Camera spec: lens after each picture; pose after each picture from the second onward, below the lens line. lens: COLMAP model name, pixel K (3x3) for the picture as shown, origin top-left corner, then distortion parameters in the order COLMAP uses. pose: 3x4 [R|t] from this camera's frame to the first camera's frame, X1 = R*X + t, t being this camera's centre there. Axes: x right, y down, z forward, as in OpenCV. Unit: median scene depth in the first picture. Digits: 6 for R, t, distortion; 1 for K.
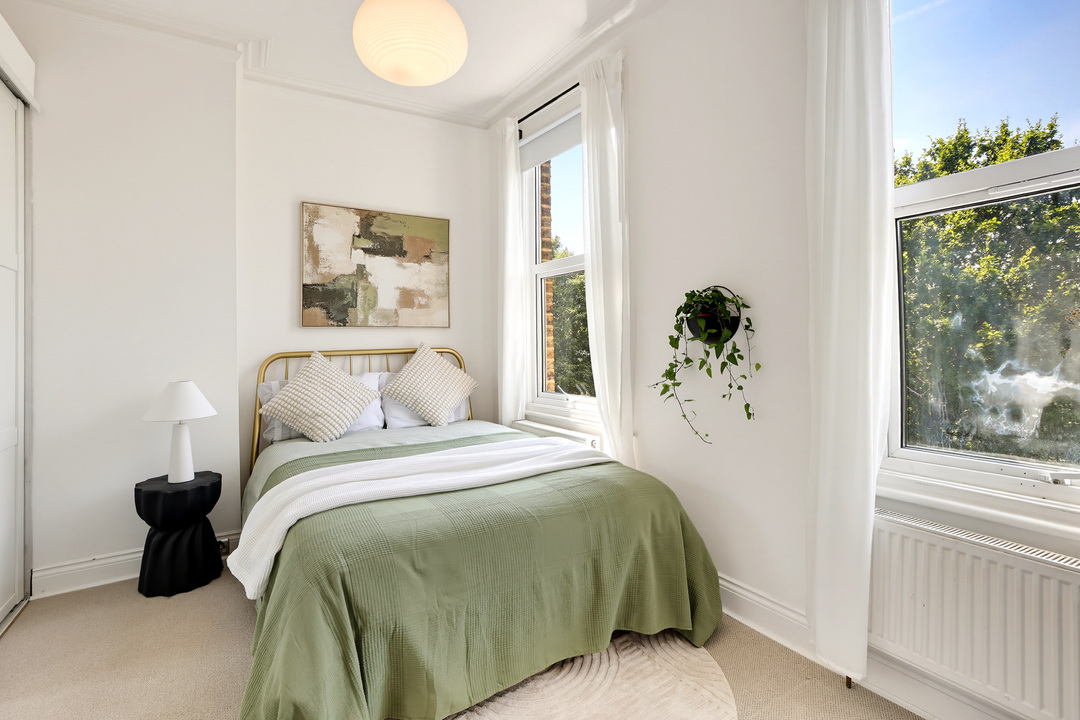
lens RADIAL K [[508.5, 0, 546.6], [0, 508.5, 329.2], [0, 0, 1]] dist [-0.044258, 0.027807]
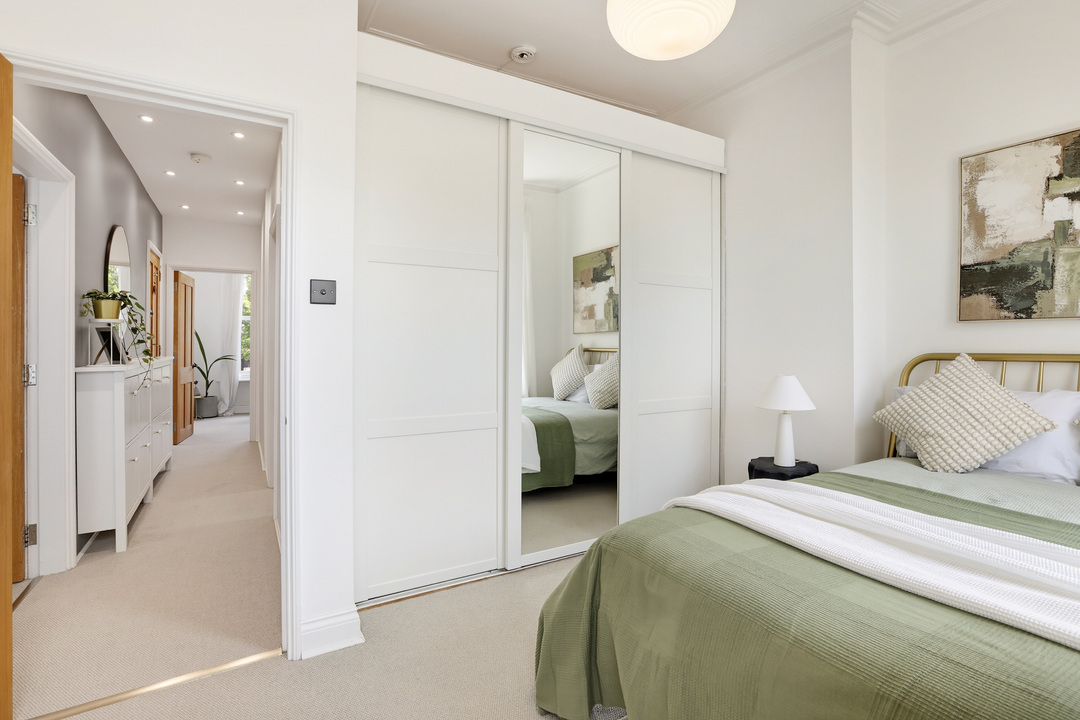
lens RADIAL K [[508.2, 0, 539.5], [0, 508.2, 338.5], [0, 0, 1]] dist [-0.002919, -0.000415]
pose [[-0.020752, 0.008073, -0.999752, 0.348039], [0.023079, 0.999705, 0.007593, 0.000997], [0.999518, -0.022916, -0.020932, 0.423482]]
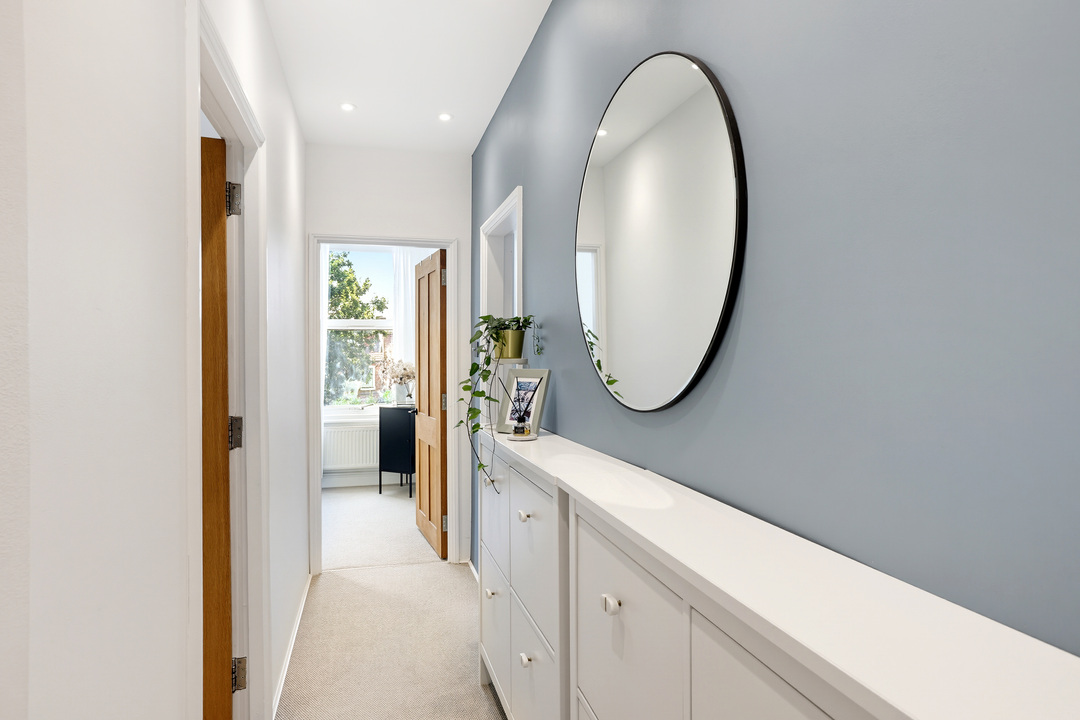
lens RADIAL K [[584.5, 0, 540.0], [0, 584.5, 360.0], [0, 0, 1]] dist [0.022207, -0.000502]
pose [[0.281154, 0.003813, 0.959655, -1.412424], [-0.024227, 0.999702, 0.003126, -0.053587], [-0.959357, -0.024129, 0.281162, -0.753577]]
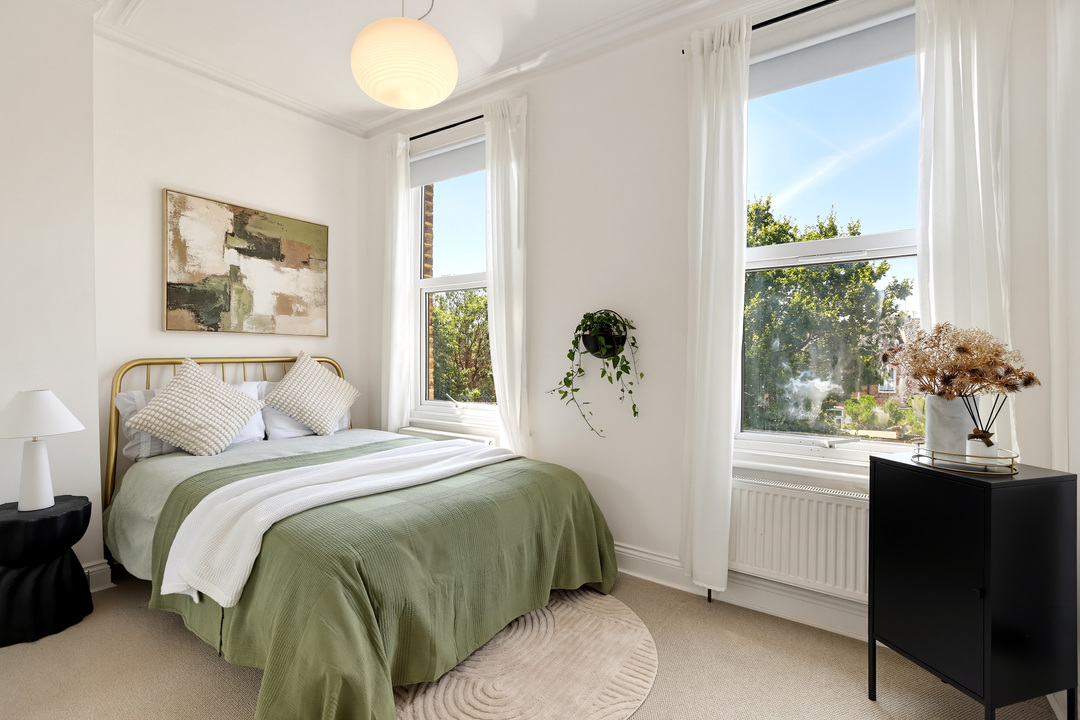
lens RADIAL K [[492.4, 0, 540.0], [0, 492.4, 360.0], [0, 0, 1]] dist [-0.043005, 0.015555]
pose [[0.930736, 0.016682, 0.365311, -0.203779], [-0.028304, 0.999249, 0.026481, 0.007188], [-0.364594, -0.034986, 0.930509, -0.046072]]
